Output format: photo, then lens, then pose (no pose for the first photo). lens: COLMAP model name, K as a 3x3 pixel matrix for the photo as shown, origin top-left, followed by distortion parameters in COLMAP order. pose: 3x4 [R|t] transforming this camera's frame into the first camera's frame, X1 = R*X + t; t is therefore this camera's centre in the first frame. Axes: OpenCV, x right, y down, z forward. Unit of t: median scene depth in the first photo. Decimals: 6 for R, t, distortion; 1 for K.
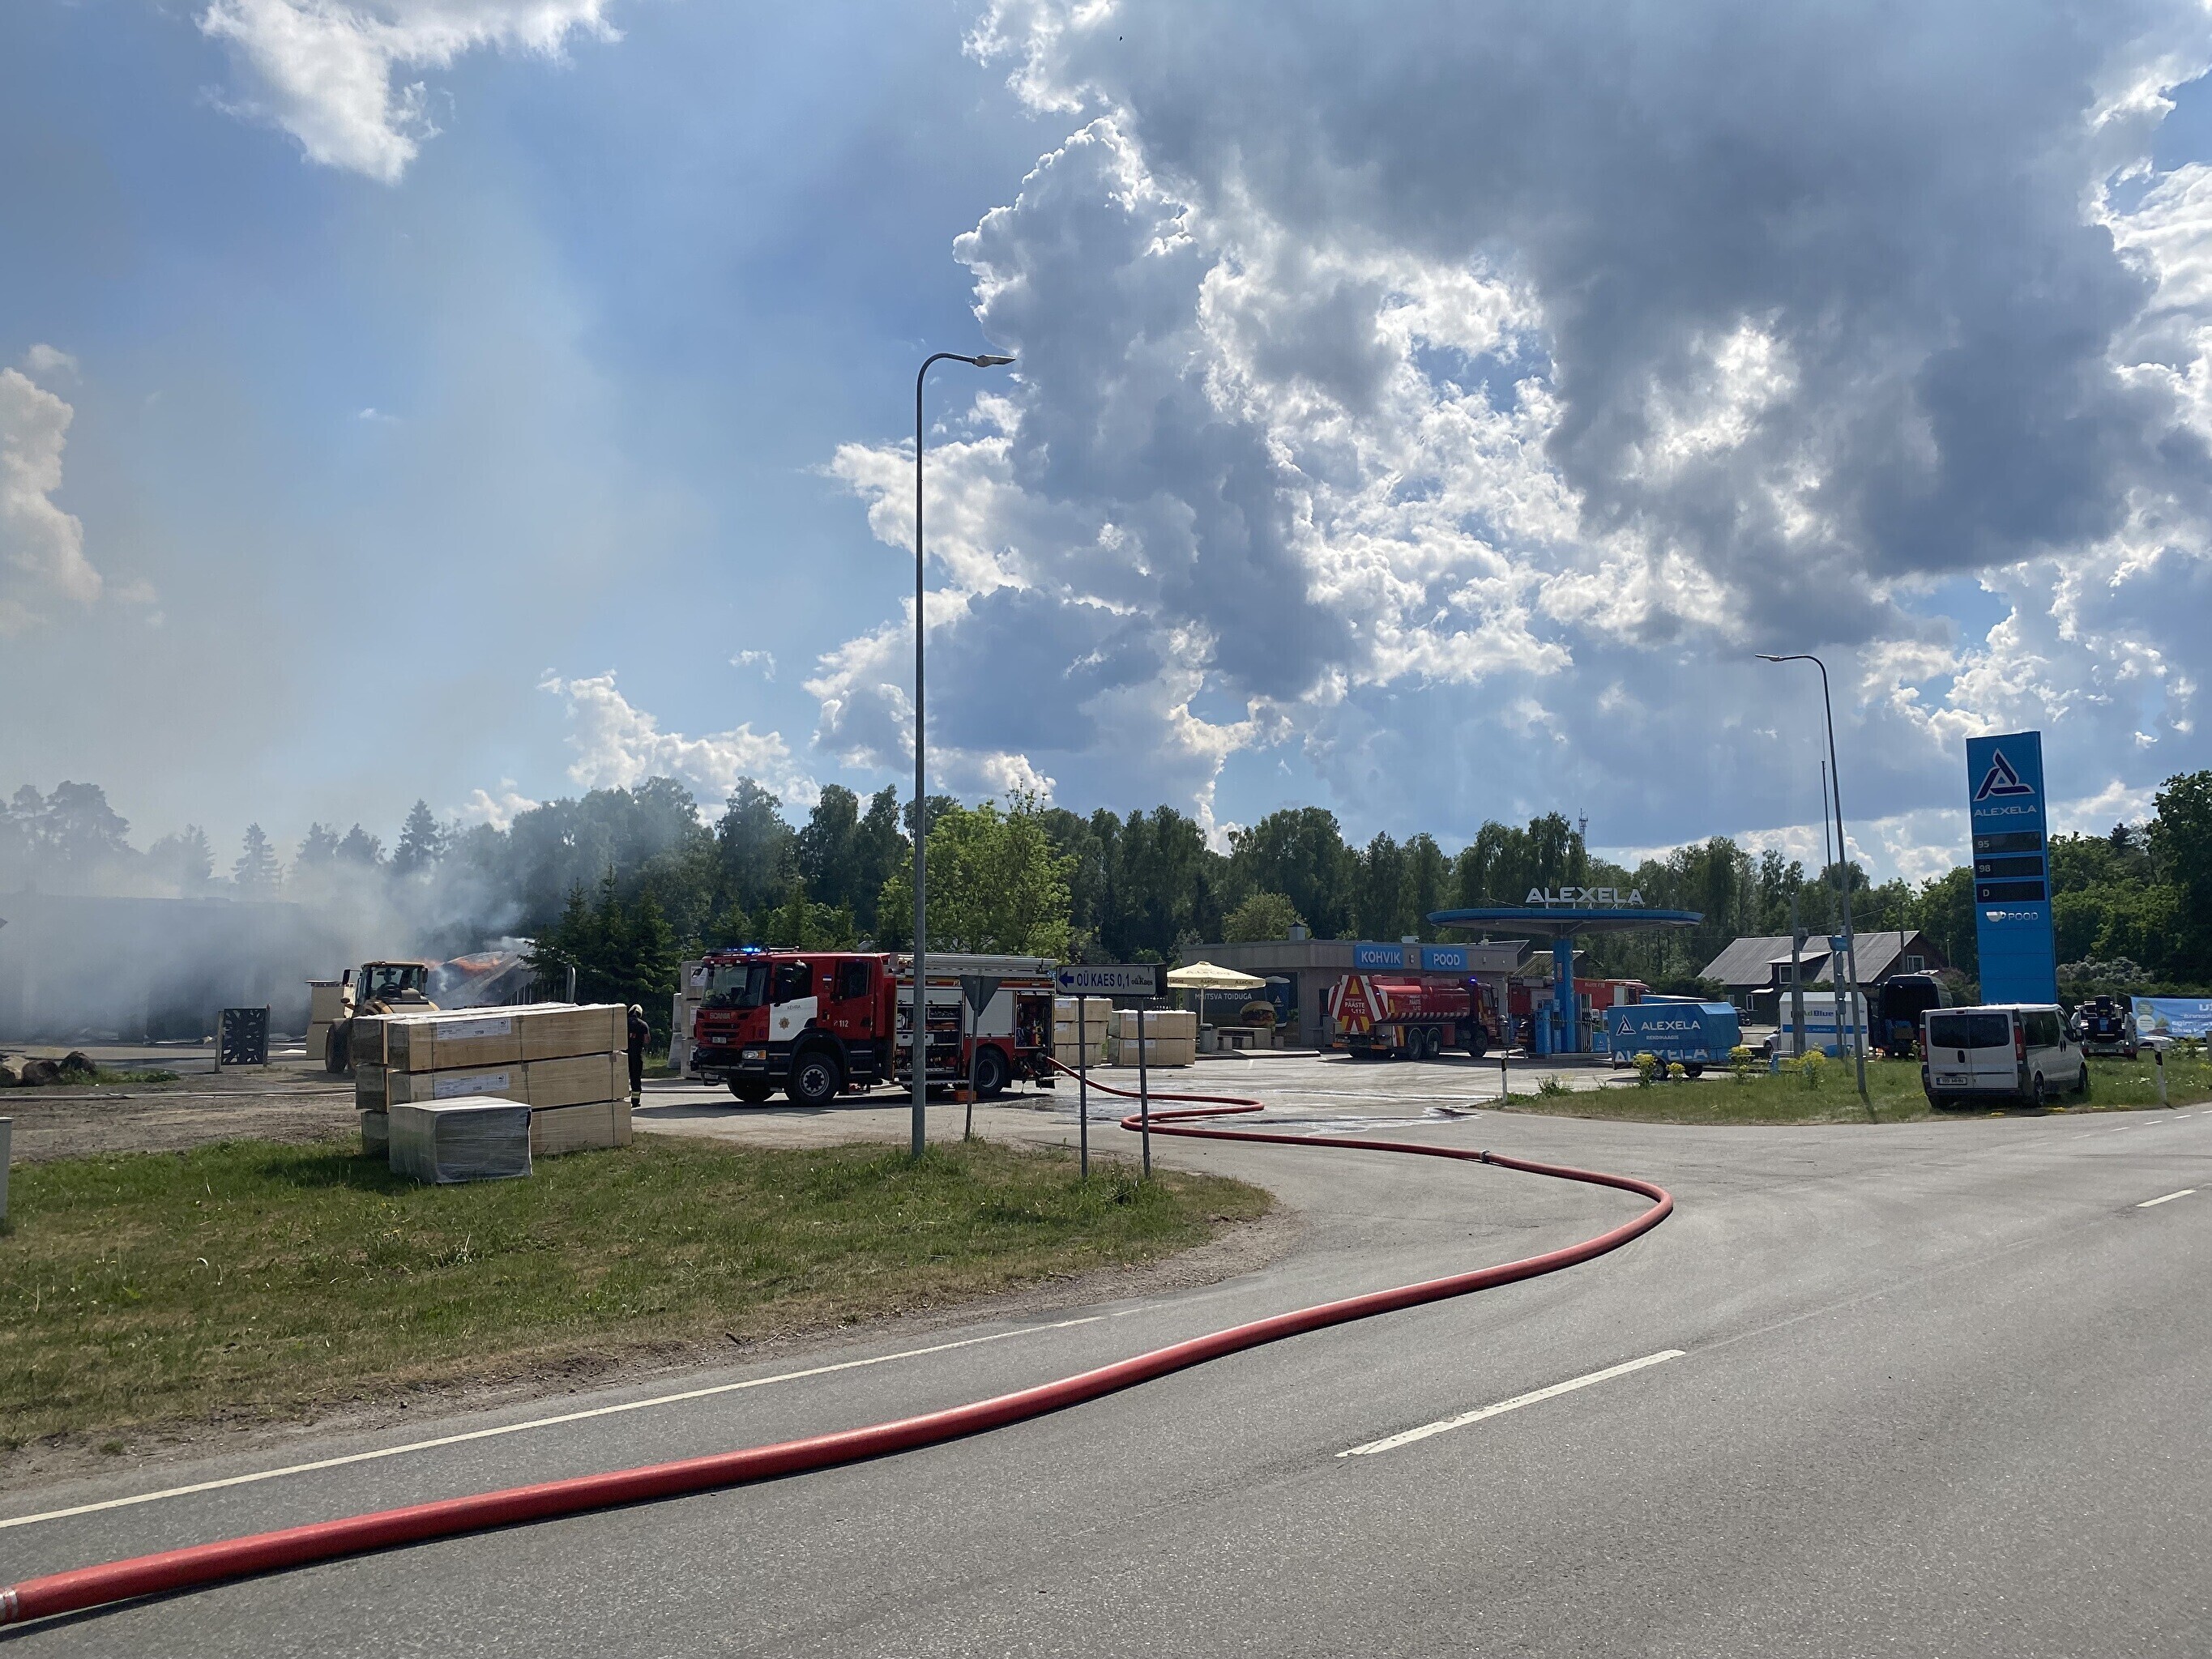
lens RADIAL K [[1697.0, 0, 1103.8], [0, 1697.0, 822.5], [0, 0, 1]] dist [0.086029, -0.031843]
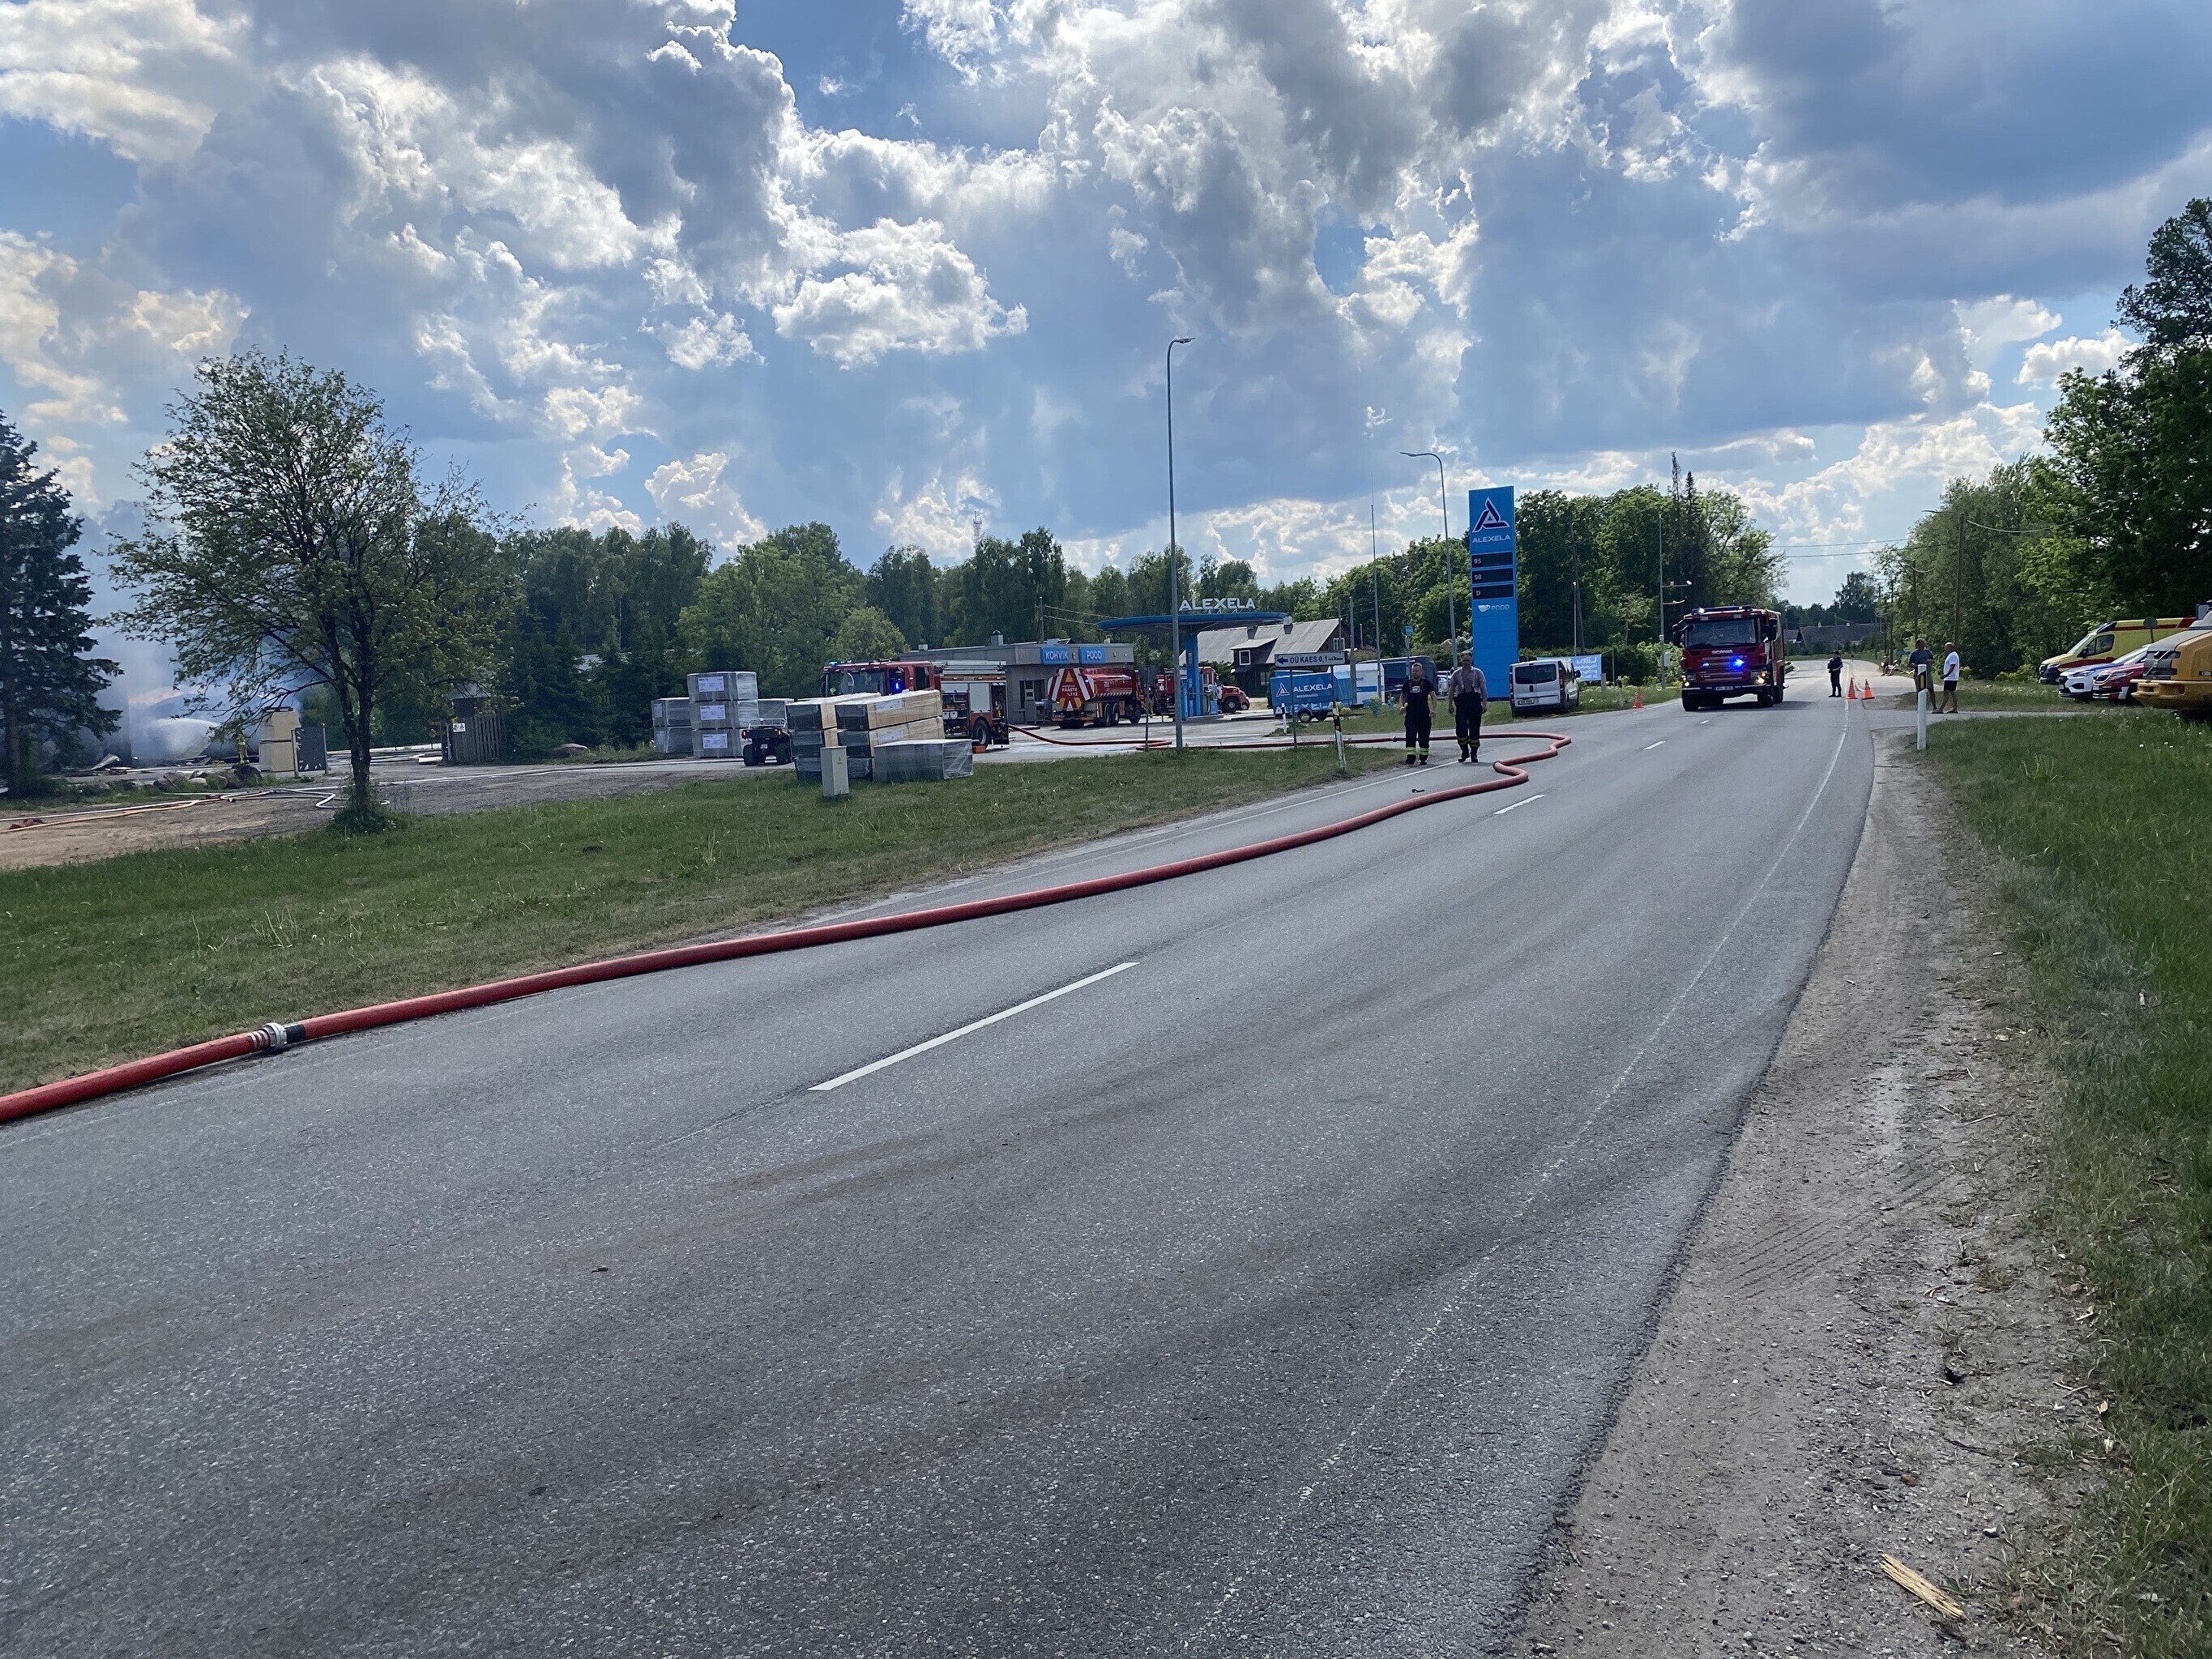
lens RADIAL K [[1697.0, 0, 1093.6], [0, 1697.0, 833.8], [0, 0, 1]] dist [0.086029, -0.031843]
pose [[0.935788, -0.078788, 0.343648, -0.313511], [0.016239, 0.983308, 0.181223, -0.026076], [-0.352190, -0.164006, 0.921447, -0.286219]]
